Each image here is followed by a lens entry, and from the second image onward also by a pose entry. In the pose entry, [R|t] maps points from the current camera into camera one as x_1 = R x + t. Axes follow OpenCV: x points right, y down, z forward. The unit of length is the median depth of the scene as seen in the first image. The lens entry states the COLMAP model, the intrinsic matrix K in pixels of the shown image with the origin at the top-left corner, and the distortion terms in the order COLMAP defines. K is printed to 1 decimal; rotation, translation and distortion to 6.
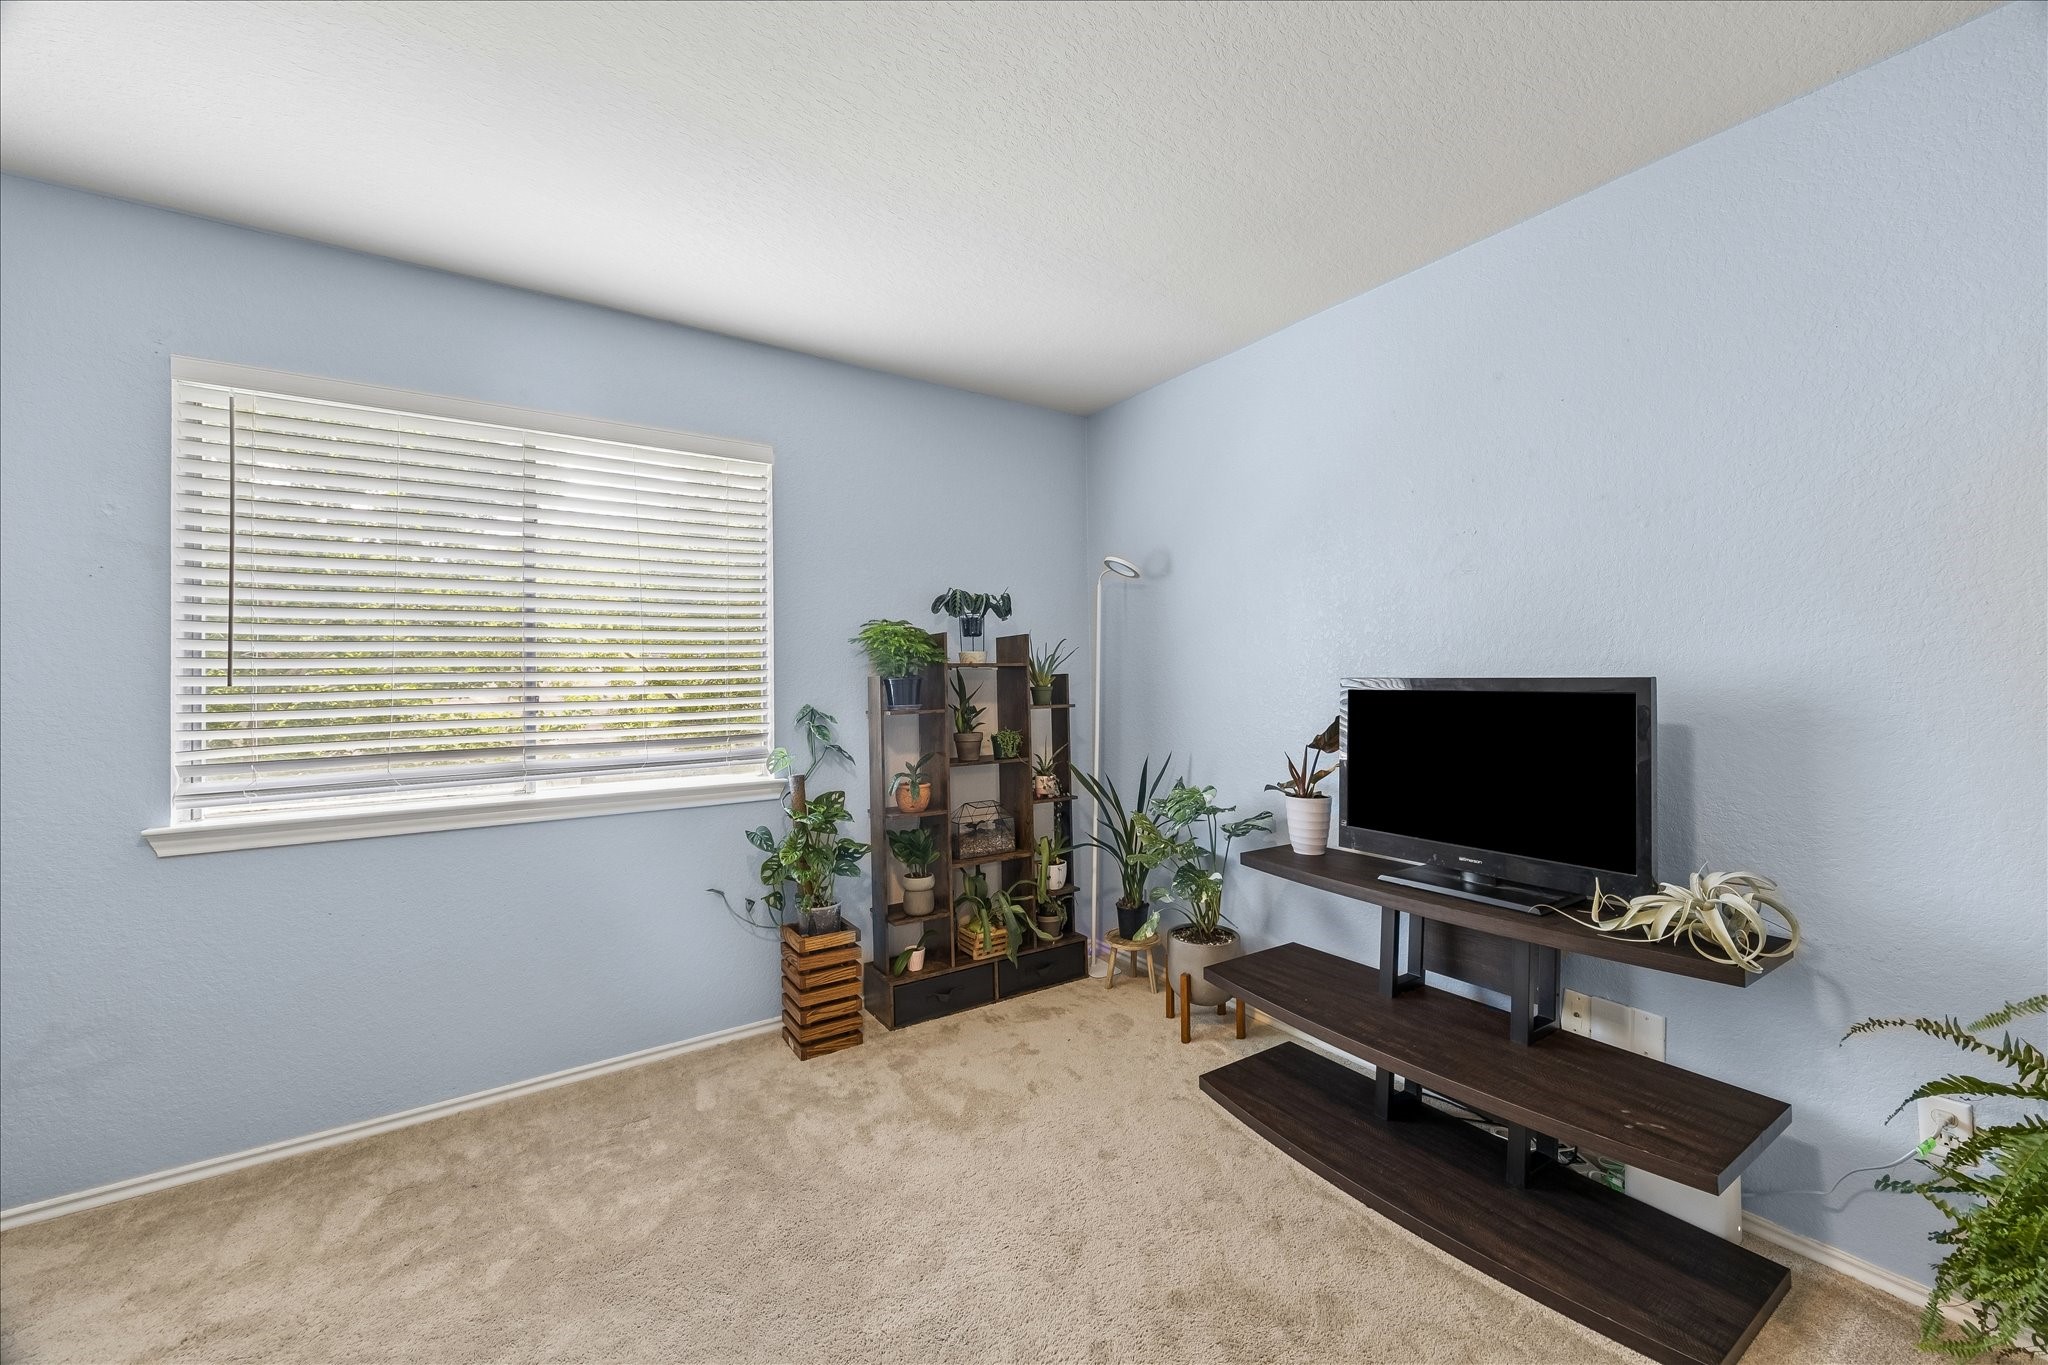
lens RADIAL K [[795.2, 0, 1021.5], [0, 795.2, 676.4], [0, 0, 1]] dist [-0.002475, 0.000197]
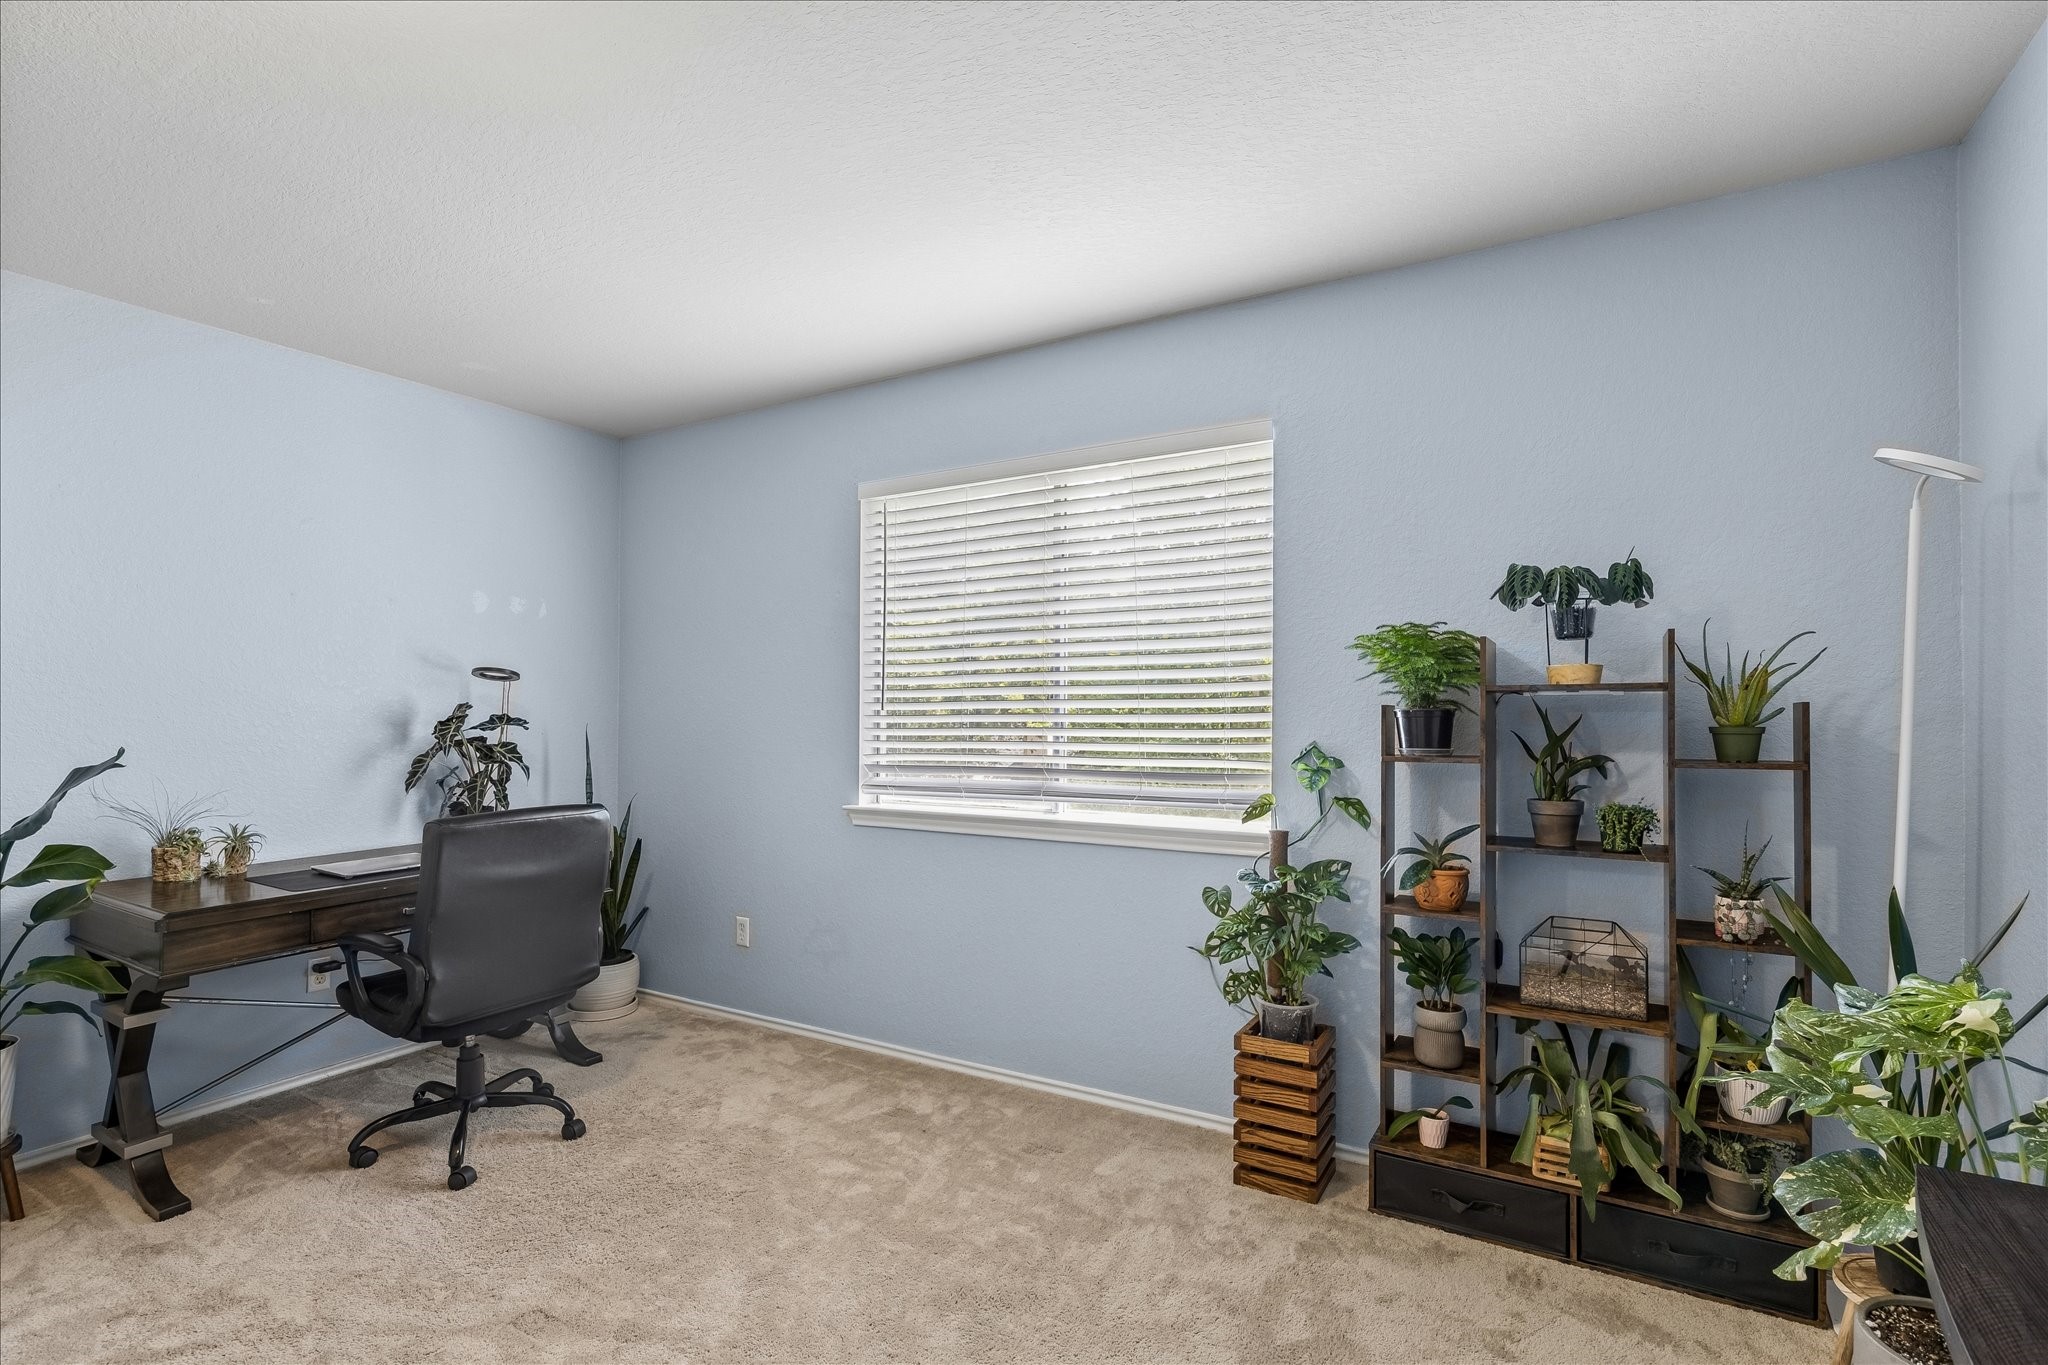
lens RADIAL K [[949.8, 0, 999.6], [0, 949.8, 710.4], [0, 0, 1]] dist [-0.005807, -0.000610]
pose [[0.419916, 0.011900, -0.907485, 0.466553], [-0.000675, 0.999918, 0.012800, -0.006633], [0.907563, -0.004762, 0.419889, 0.365421]]
